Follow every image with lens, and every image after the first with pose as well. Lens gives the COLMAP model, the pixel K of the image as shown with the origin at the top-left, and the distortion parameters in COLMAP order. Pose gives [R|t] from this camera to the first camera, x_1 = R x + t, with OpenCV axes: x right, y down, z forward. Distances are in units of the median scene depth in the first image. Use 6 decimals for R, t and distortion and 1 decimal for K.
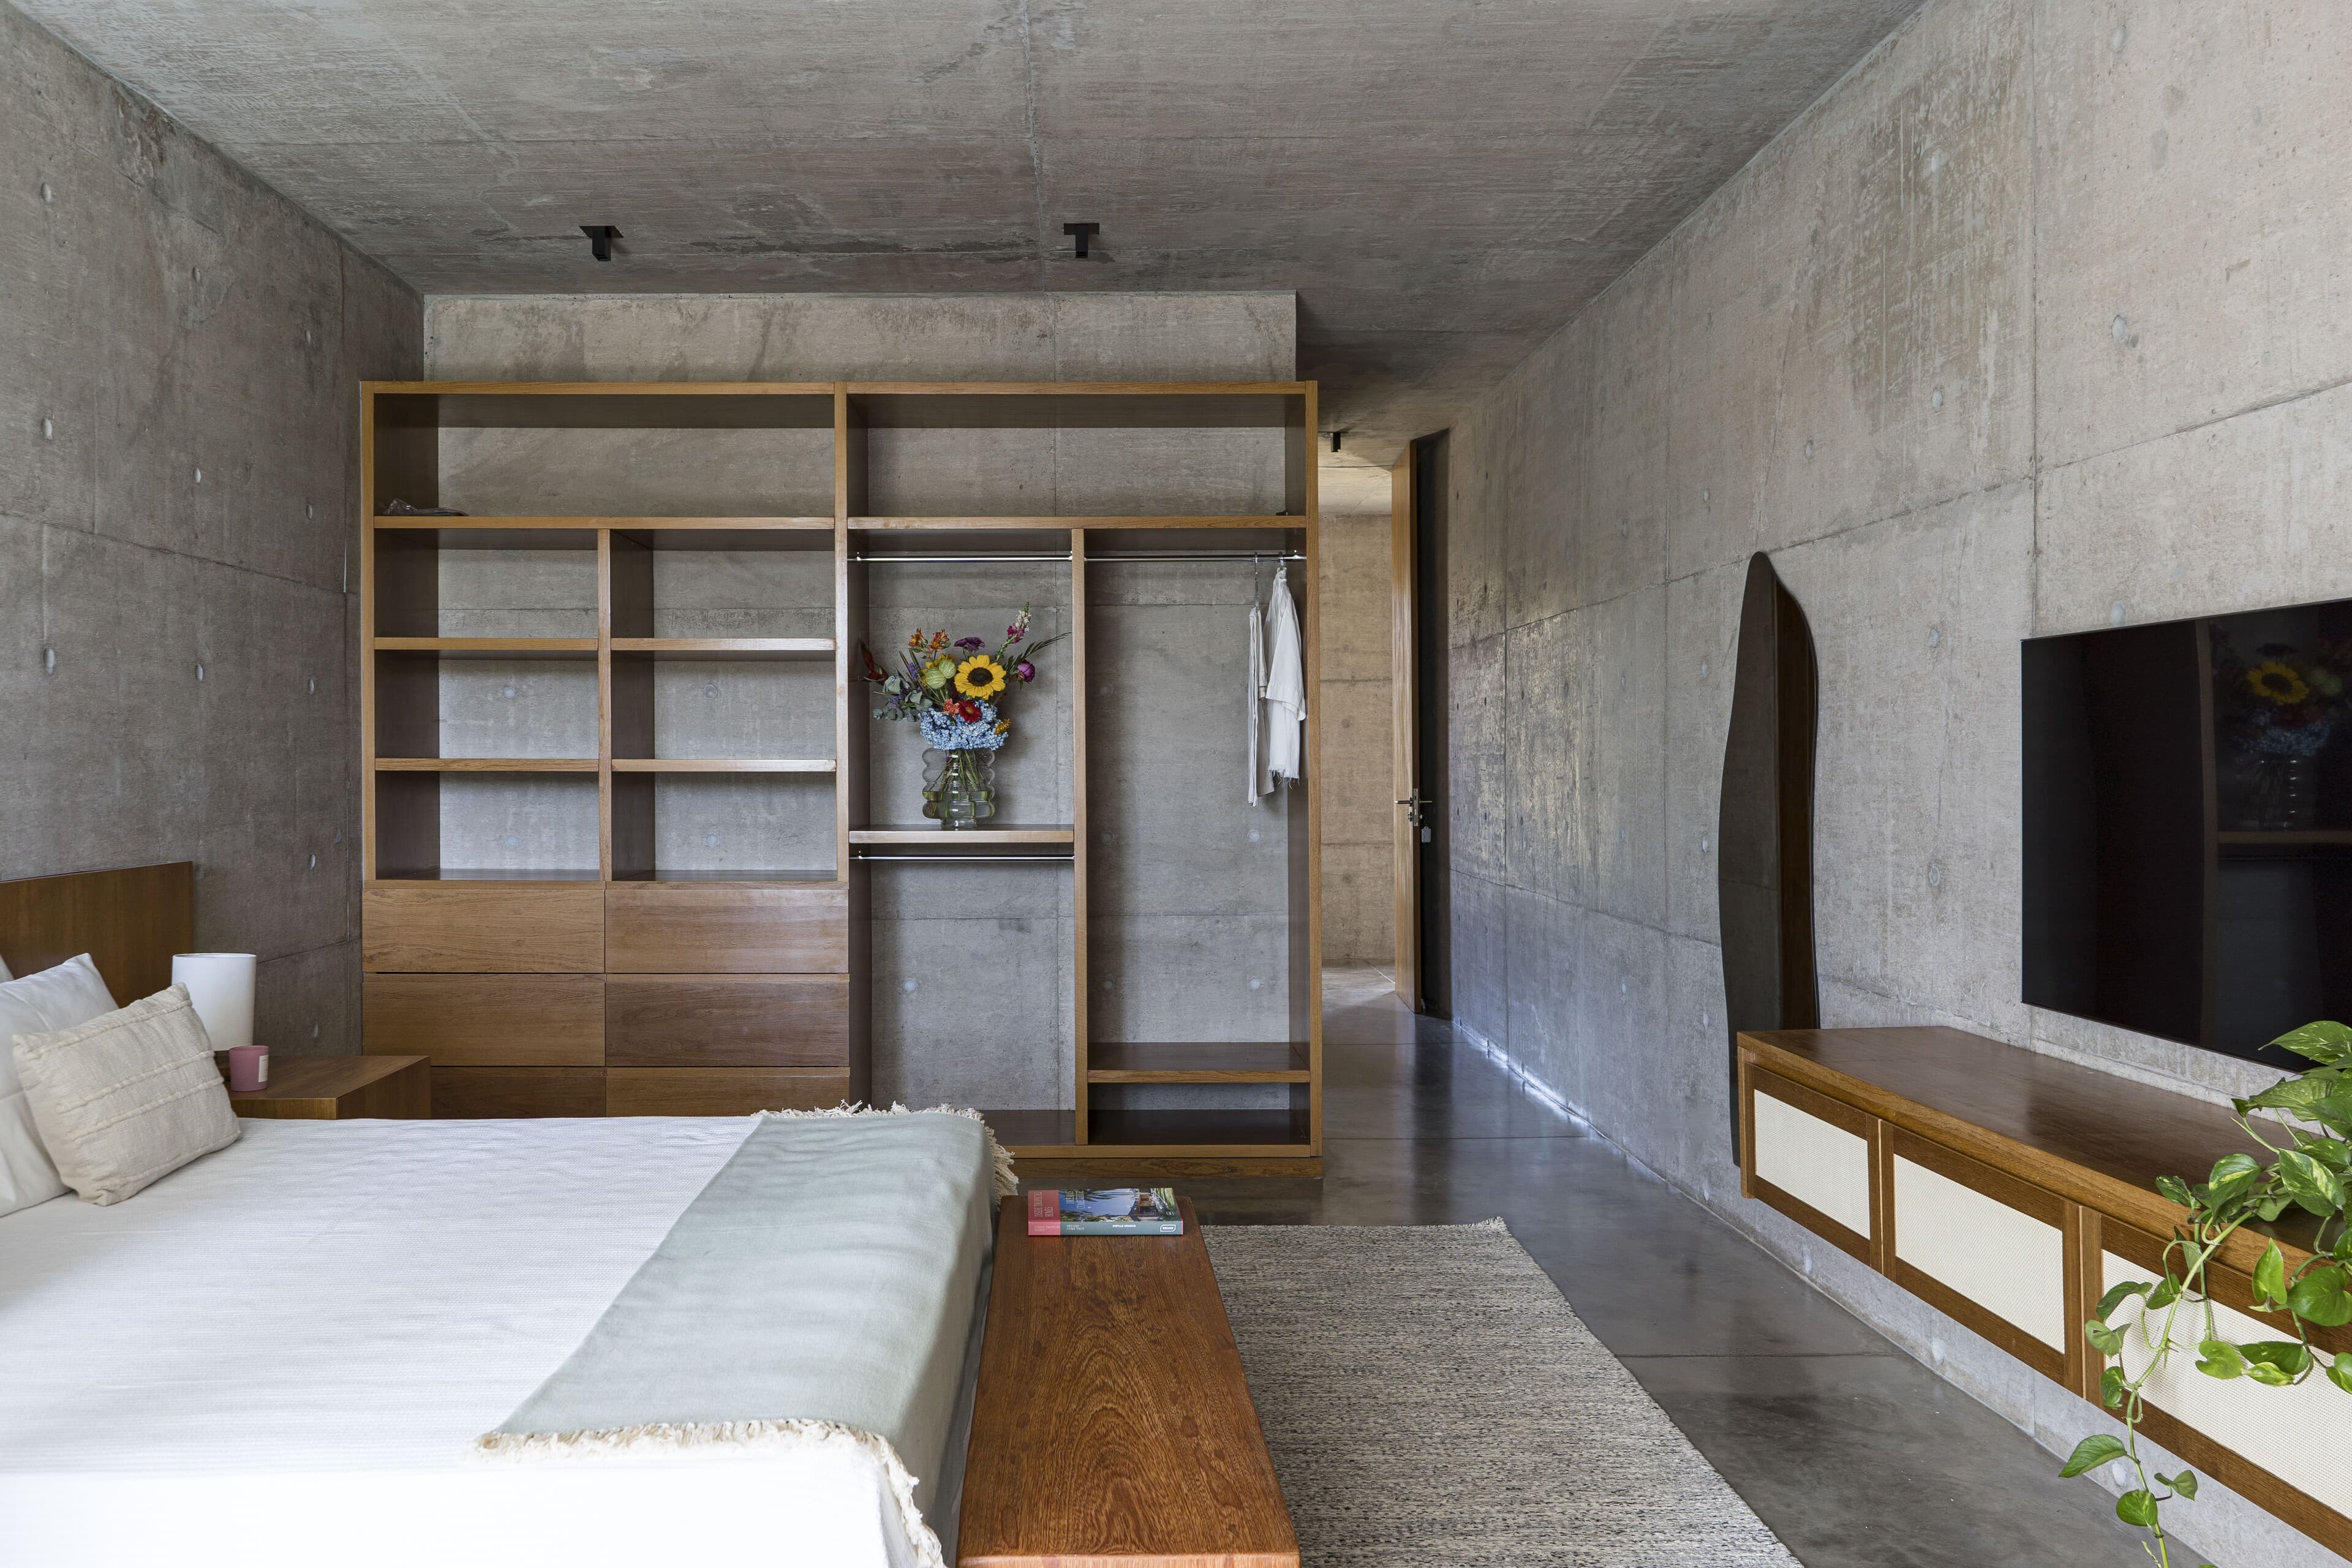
lens RADIAL K [[3941.8, 0, 1176.1], [0, 3941.8, 782.7], [0, 0, 1]] dist [-0.025028, 0.000000]
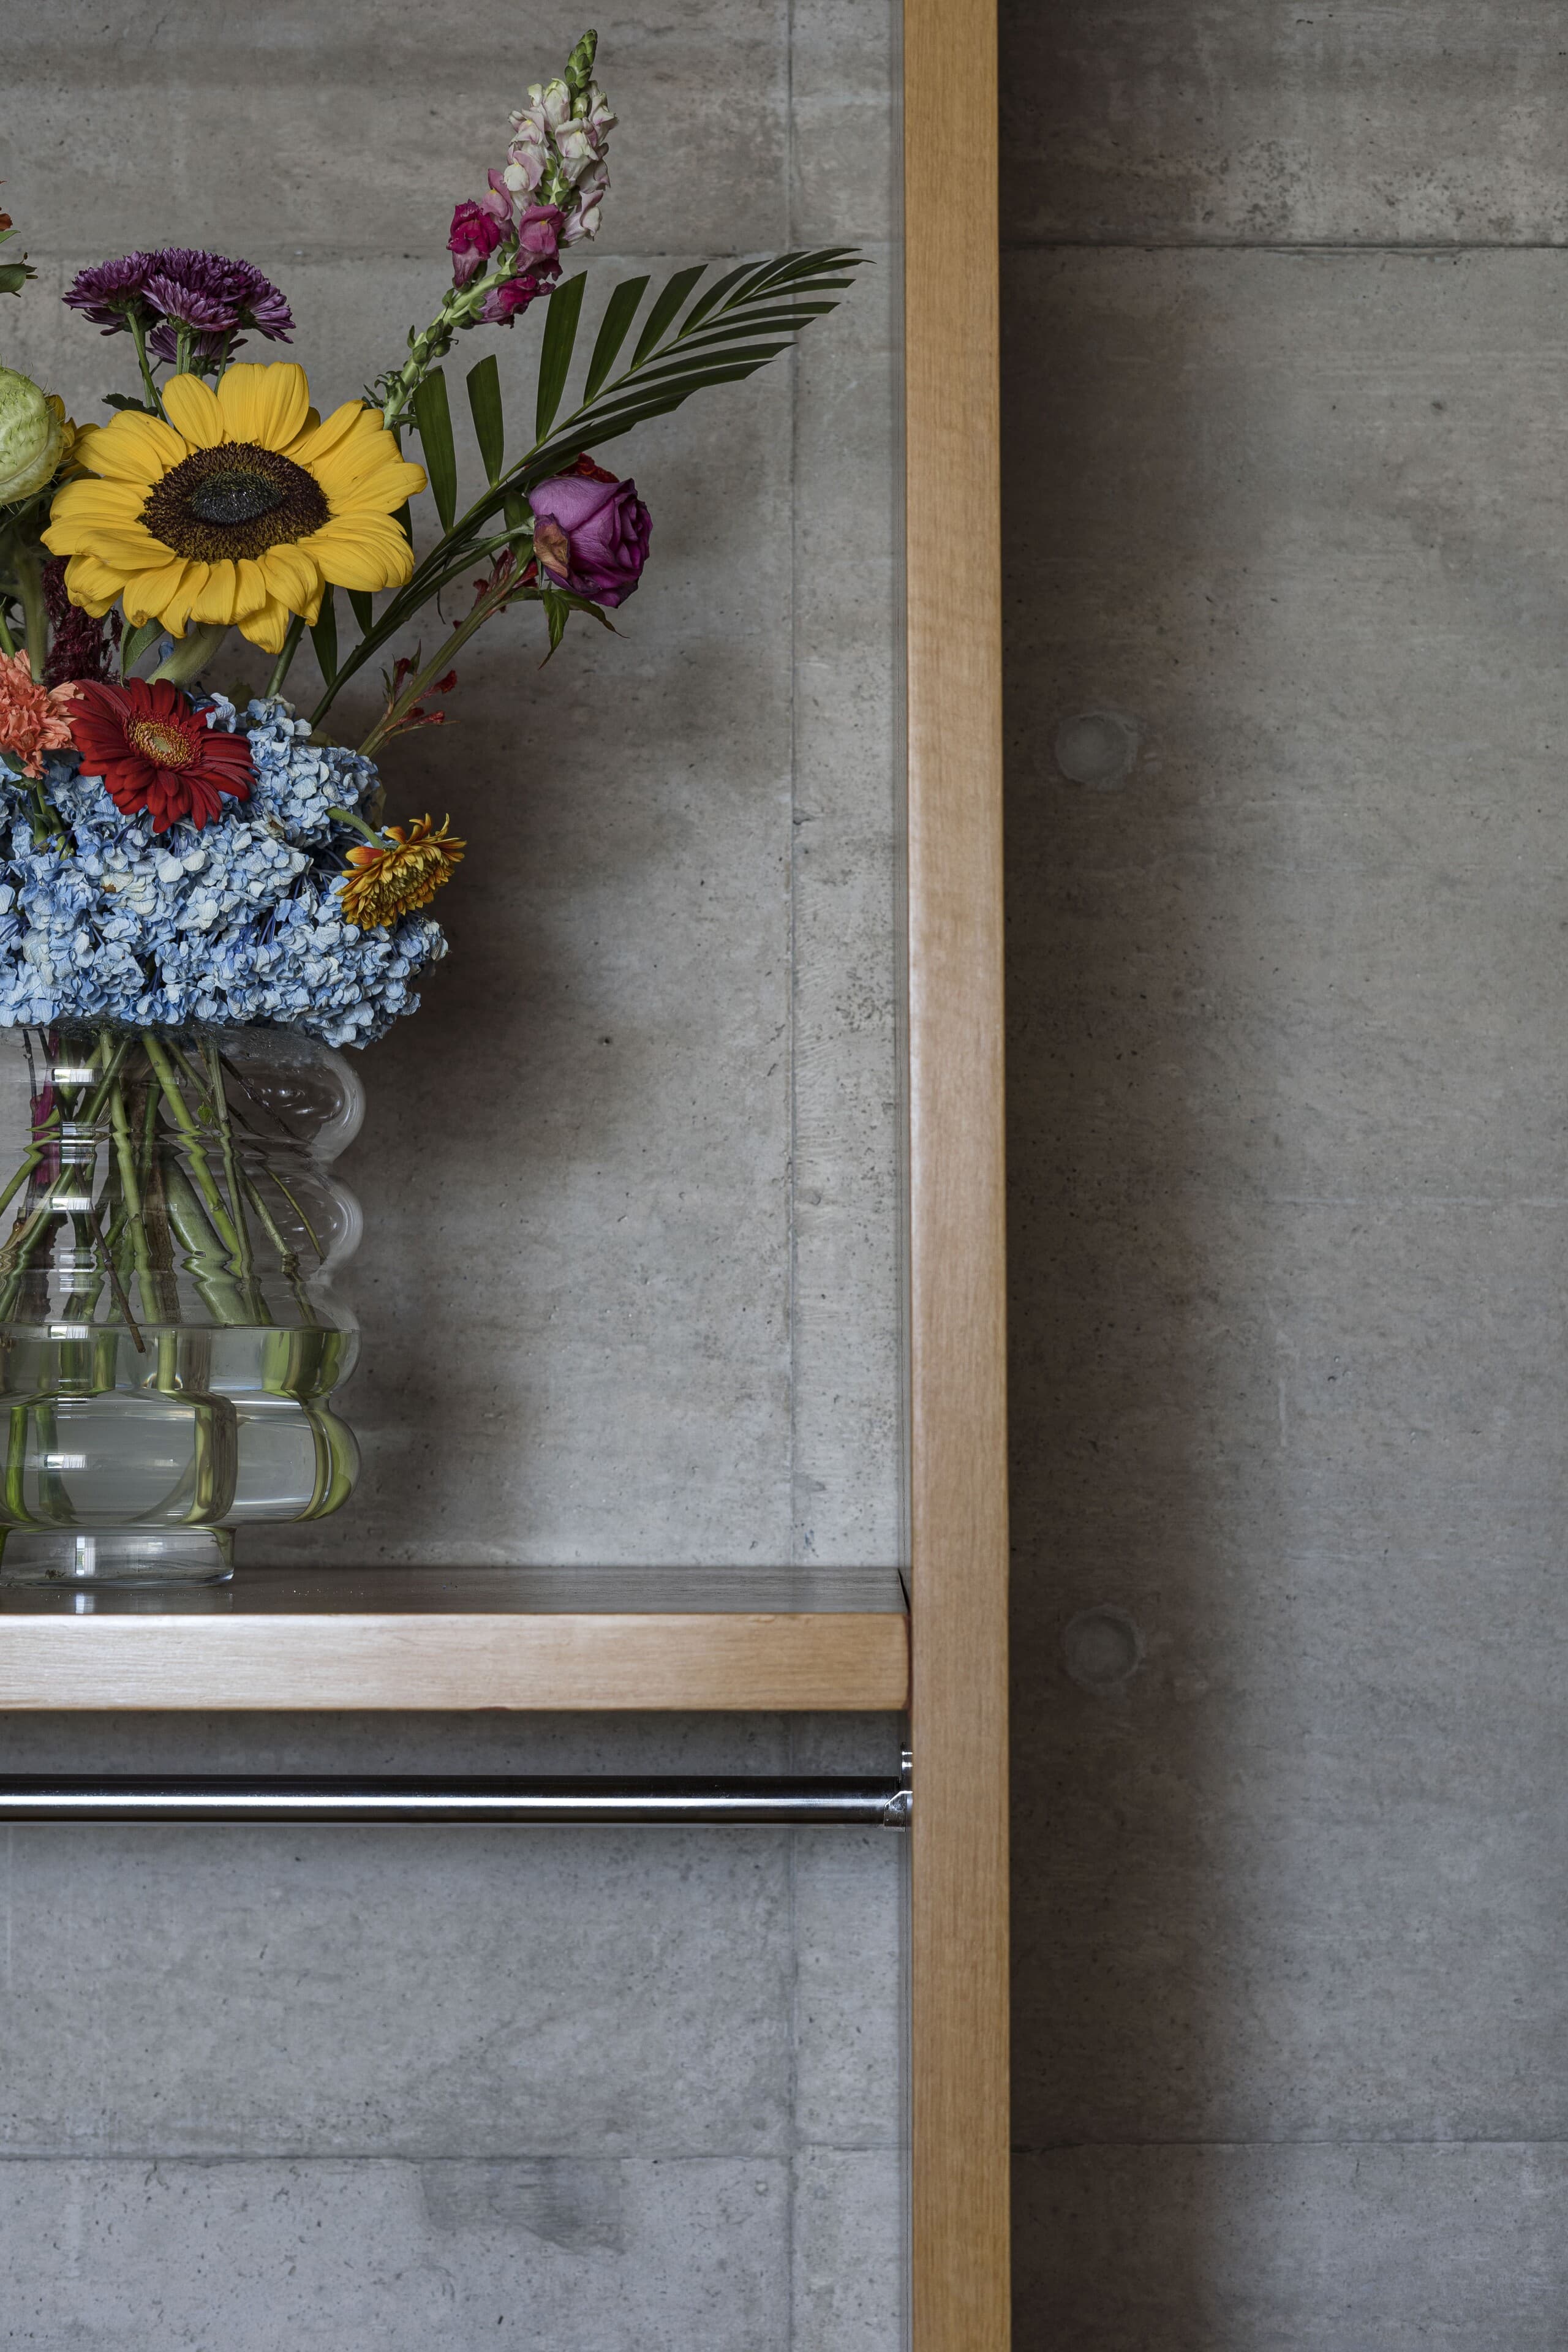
lens RADIAL K [[3941.8, 0, 785.6], [0, 3941.8, 1175.6], [0, 0, 1]] dist [-0.025028, 0.000000]
pose [[0.999101, 0.001302, -0.042382, -0.023687], [-0.005037, 0.996095, -0.088148, 0.008893], [0.042101, 0.088282, 0.995205, 0.838626]]
